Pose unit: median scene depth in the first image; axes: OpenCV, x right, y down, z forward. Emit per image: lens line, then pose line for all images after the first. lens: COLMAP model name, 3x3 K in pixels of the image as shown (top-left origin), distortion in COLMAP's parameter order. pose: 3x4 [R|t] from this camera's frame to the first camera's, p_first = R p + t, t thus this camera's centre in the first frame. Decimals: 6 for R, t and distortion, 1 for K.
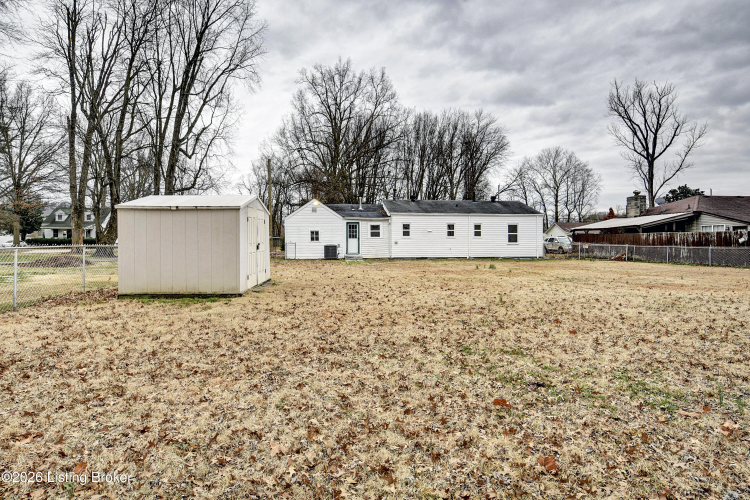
lens RADIAL K [[432.3, 0, 375.9], [0, 432.3, 251.4], [0, 0, 1]] dist [-0.002714, -0.006919]
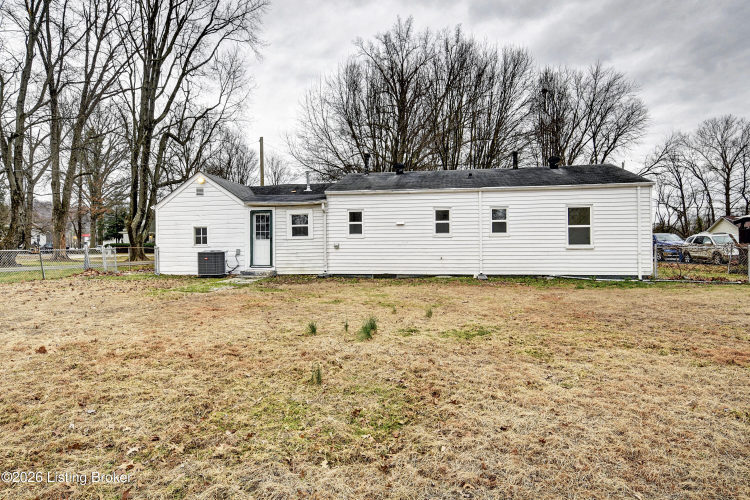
lens RADIAL K [[432.3, 0, 376.7], [0, 432.3, 248.0], [0, 0, 1]] dist [-0.002714, -0.006919]
pose [[0.955529, -0.003844, -0.294872, 0.247968], [-0.000633, 0.999886, -0.015086, -0.009941], [0.294897, 0.014601, 0.955418, 0.488943]]
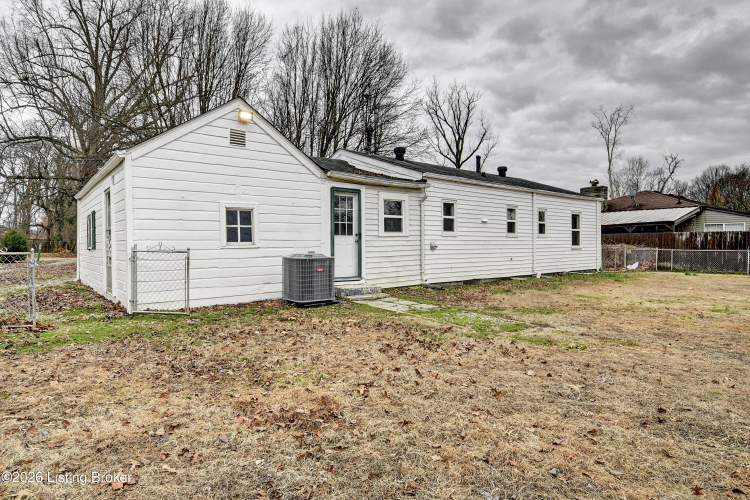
lens RADIAL K [[432.3, 0, 378.0], [0, 432.3, 251.1], [0, 0, 1]] dist [-0.002714, -0.006919]
pose [[0.846557, -0.009394, 0.532214, -0.210551], [0.010105, 0.999948, 0.001577, -0.016834], [-0.532201, 0.004043, 0.846608, 0.666201]]
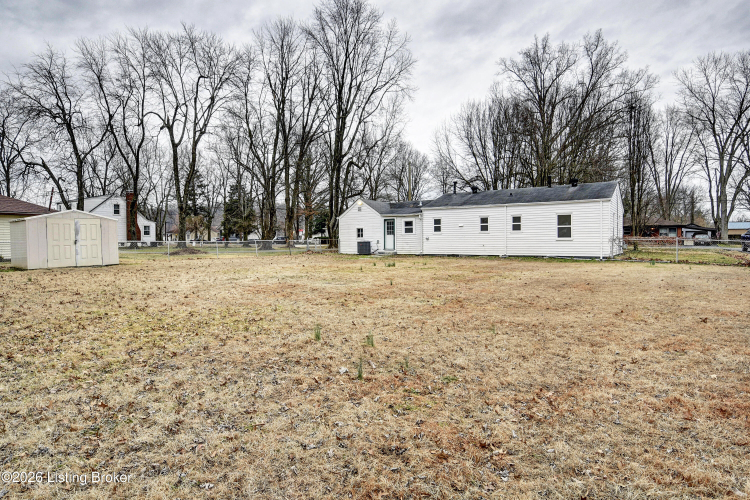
lens RADIAL K [[432.3, 0, 377.9], [0, 432.3, 245.9], [0, 0, 1]] dist [-0.002714, -0.006919]
pose [[0.758009, 0.005441, -0.652221, 0.579520], [-0.008054, 0.999967, -0.001019, -0.002011], [0.652194, 0.006025, 0.758028, 0.192536]]
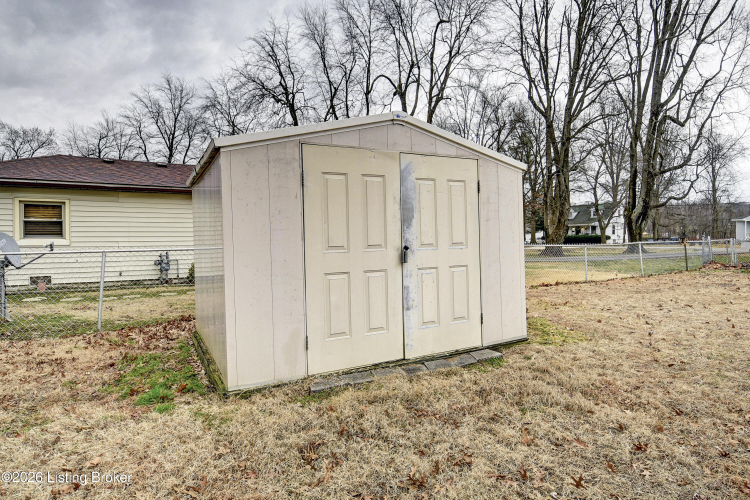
lens RADIAL K [[432.3, 0, 367.4], [0, 432.3, 243.7], [0, 0, 1]] dist [-0.002714, -0.006919]
pose [[0.419676, 0.003301, -0.907668, 0.023072], [-0.011075, 0.999938, -0.001484, -0.007578], [0.907606, 0.010675, 0.419687, 0.298248]]
